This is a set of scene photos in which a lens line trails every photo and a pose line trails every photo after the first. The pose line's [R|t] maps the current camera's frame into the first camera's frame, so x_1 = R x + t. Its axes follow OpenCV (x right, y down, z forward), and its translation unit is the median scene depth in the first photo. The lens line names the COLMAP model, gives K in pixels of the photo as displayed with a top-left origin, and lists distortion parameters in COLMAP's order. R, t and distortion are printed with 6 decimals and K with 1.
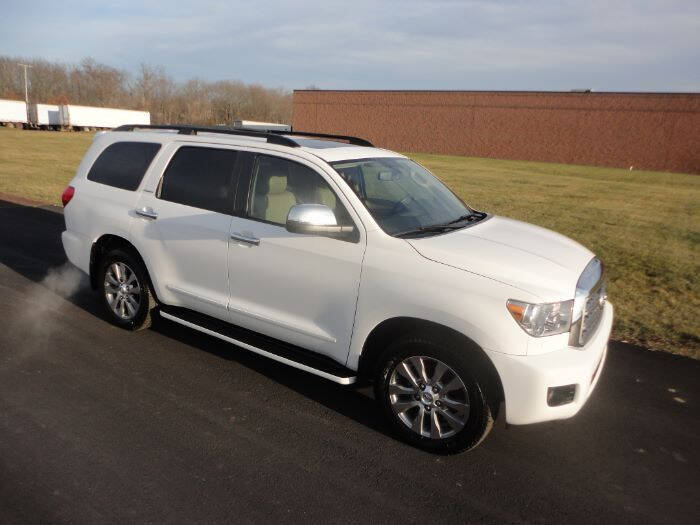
lens RADIAL K [[504.4, 0, 351.7], [0, 504.4, 259.5], [0, 0, 1]] dist [-0.023765, 0.005147]
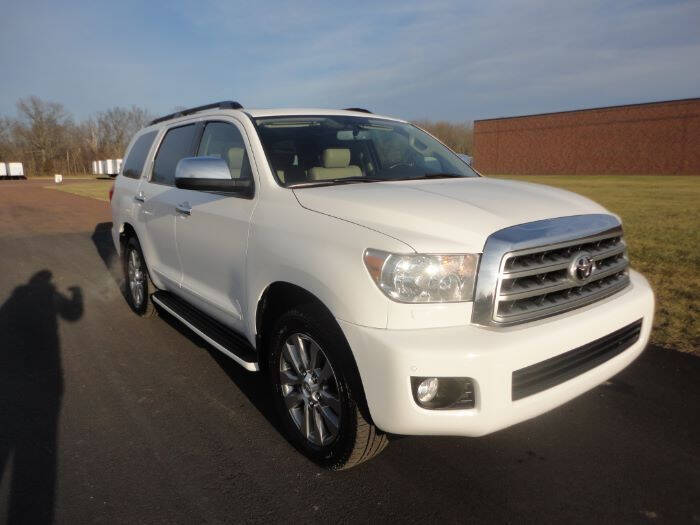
lens RADIAL K [[504.4, 0, 346.9], [0, 504.4, 264.2], [0, 0, 1]] dist [-0.023765, 0.005147]
pose [[0.928019, -0.002365, -0.372526, 0.406254], [-0.020621, 0.998121, -0.057706, 0.104879], [0.371963, 0.061234, 0.926226, 0.242461]]
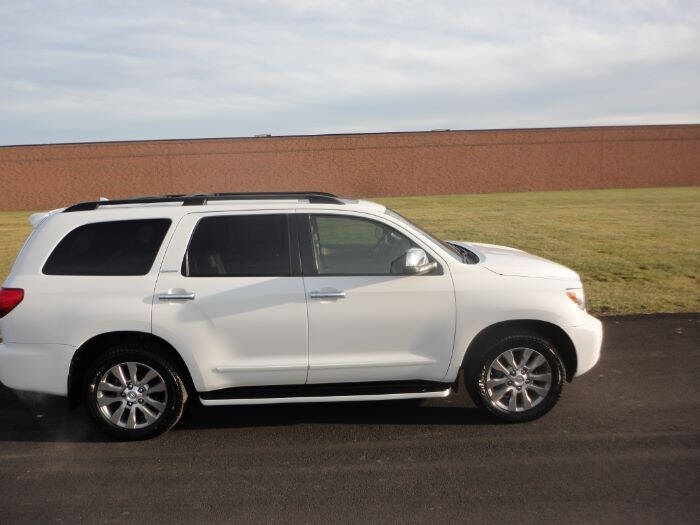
lens RADIAL K [[504.4, 0, 353.8], [0, 504.4, 259.5], [0, 0, 1]] dist [-0.023765, 0.005147]
pose [[0.815839, -0.167109, 0.553607, -0.709289], [0.214115, 0.976588, -0.020749, -0.076684], [-0.537179, 0.135463, 0.832519, 0.088728]]
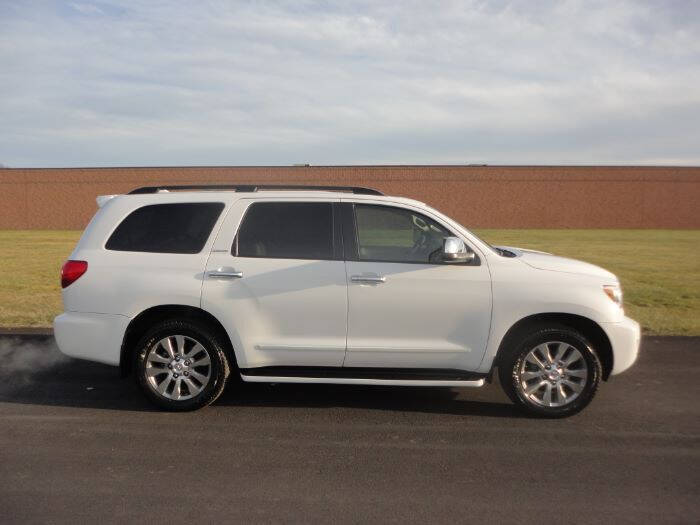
lens RADIAL K [[504.4, 0, 351.5], [0, 504.4, 263.5], [0, 0, 1]] dist [-0.023765, 0.005147]
pose [[0.857239, -0.102720, 0.504570, -0.761762], [0.170140, 0.981368, -0.089272, 0.016090], [-0.485999, 0.162374, 0.858743, 0.074589]]
